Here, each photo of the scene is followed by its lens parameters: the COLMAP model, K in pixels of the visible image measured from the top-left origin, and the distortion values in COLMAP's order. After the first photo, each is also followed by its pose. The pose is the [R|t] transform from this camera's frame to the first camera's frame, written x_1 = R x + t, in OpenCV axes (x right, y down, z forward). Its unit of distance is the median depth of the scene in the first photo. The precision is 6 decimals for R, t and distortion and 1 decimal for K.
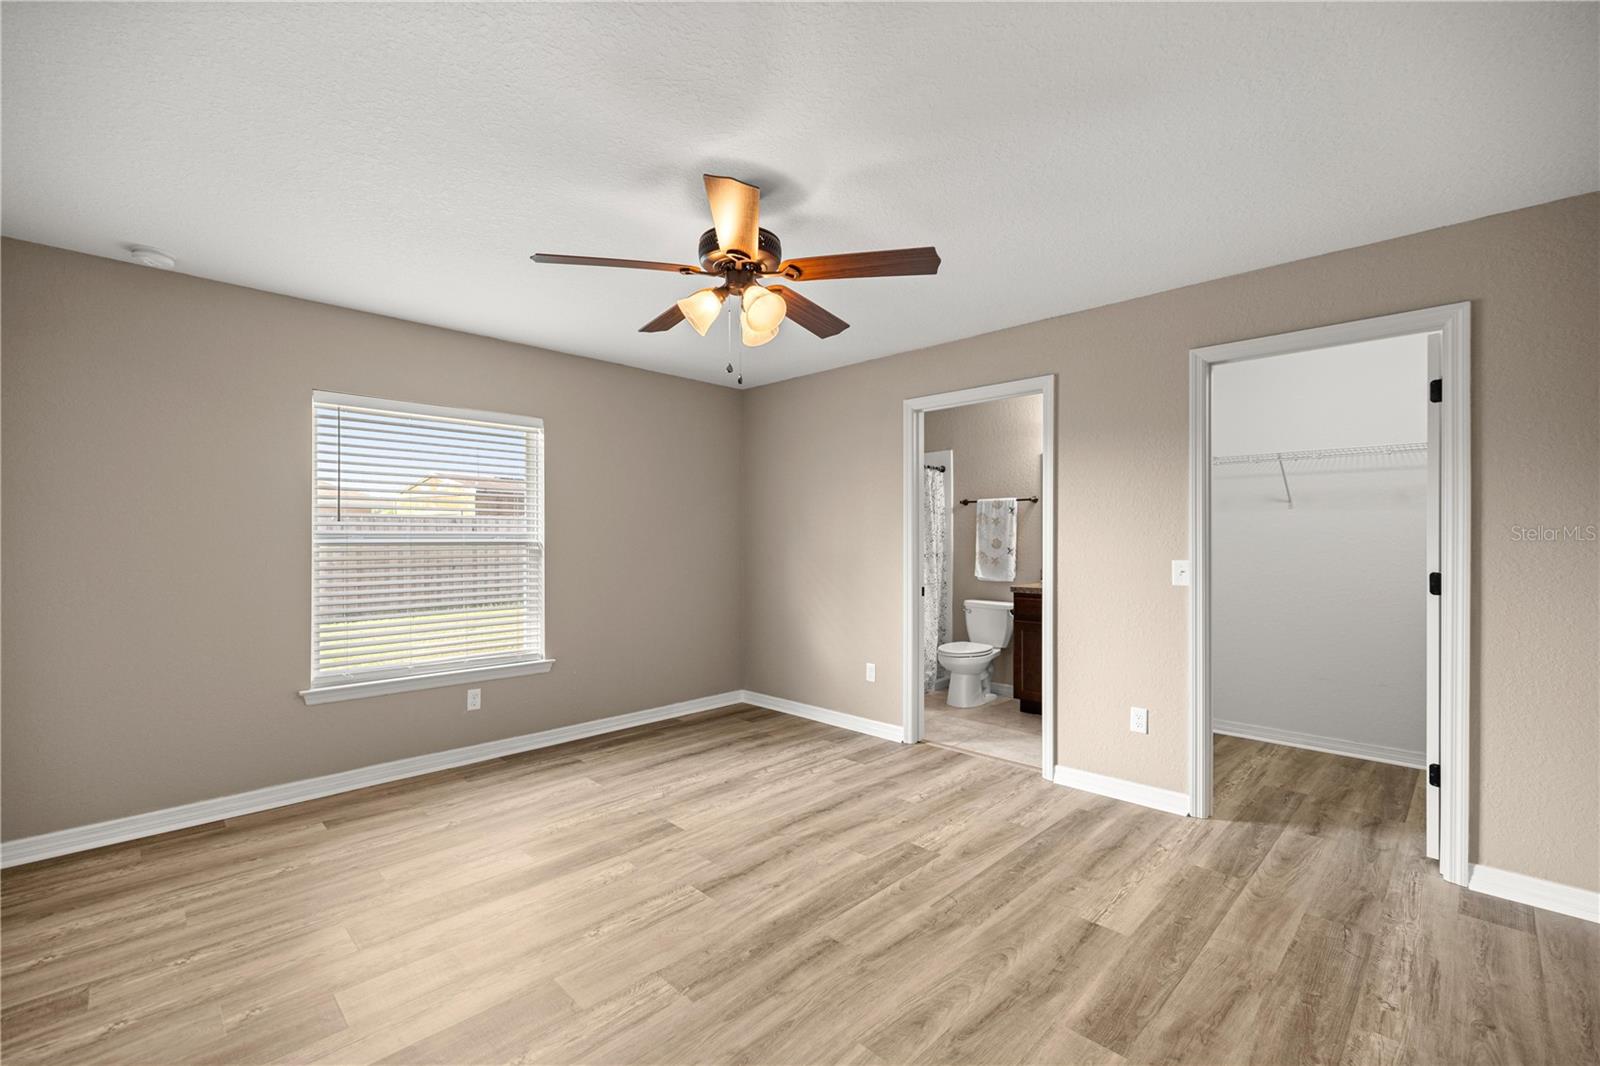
lens RADIAL K [[681.3, 0, 787.2], [0, 681.3, 536.7], [0, 0, 1]] dist [0.004098, -0.001040]
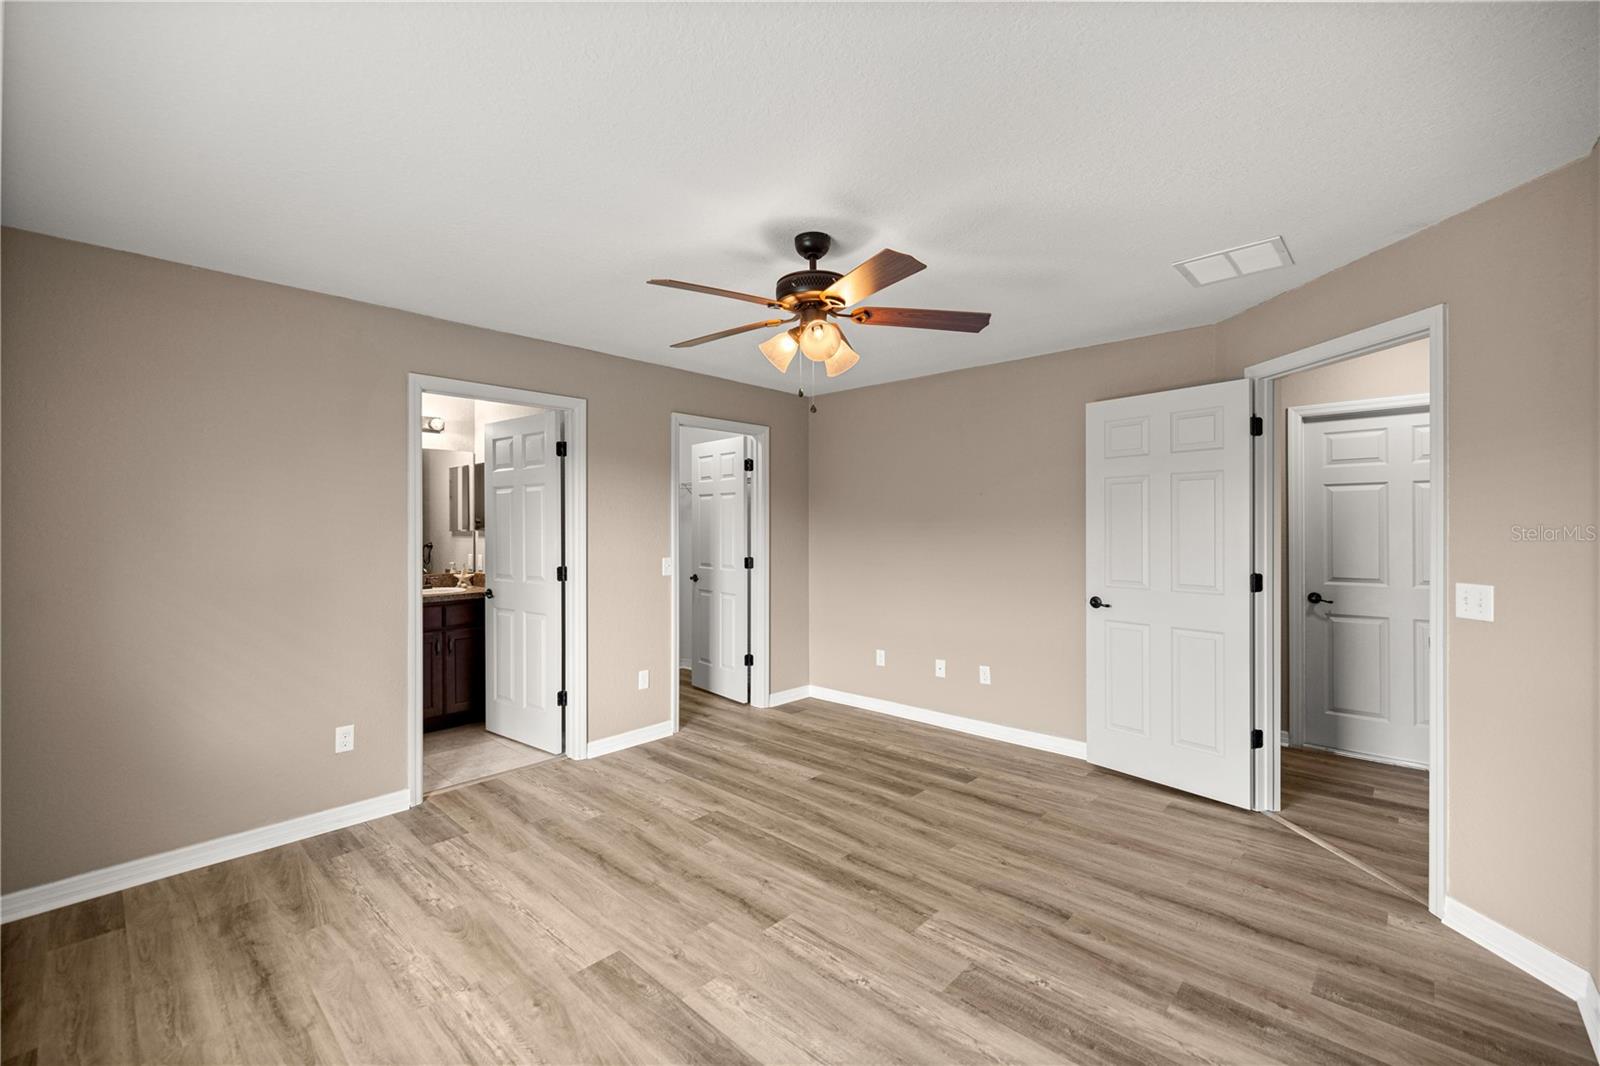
lens RADIAL K [[681.3, 0, 791.9], [0, 681.3, 525.0], [0, 0, 1]] dist [0.004098, -0.001040]
pose [[-0.040767, 0.000854, 0.999168, -0.695534], [-0.000144, 1.000000, -0.000860, -0.026092], [-0.999169, -0.000179, -0.040767, 0.648779]]
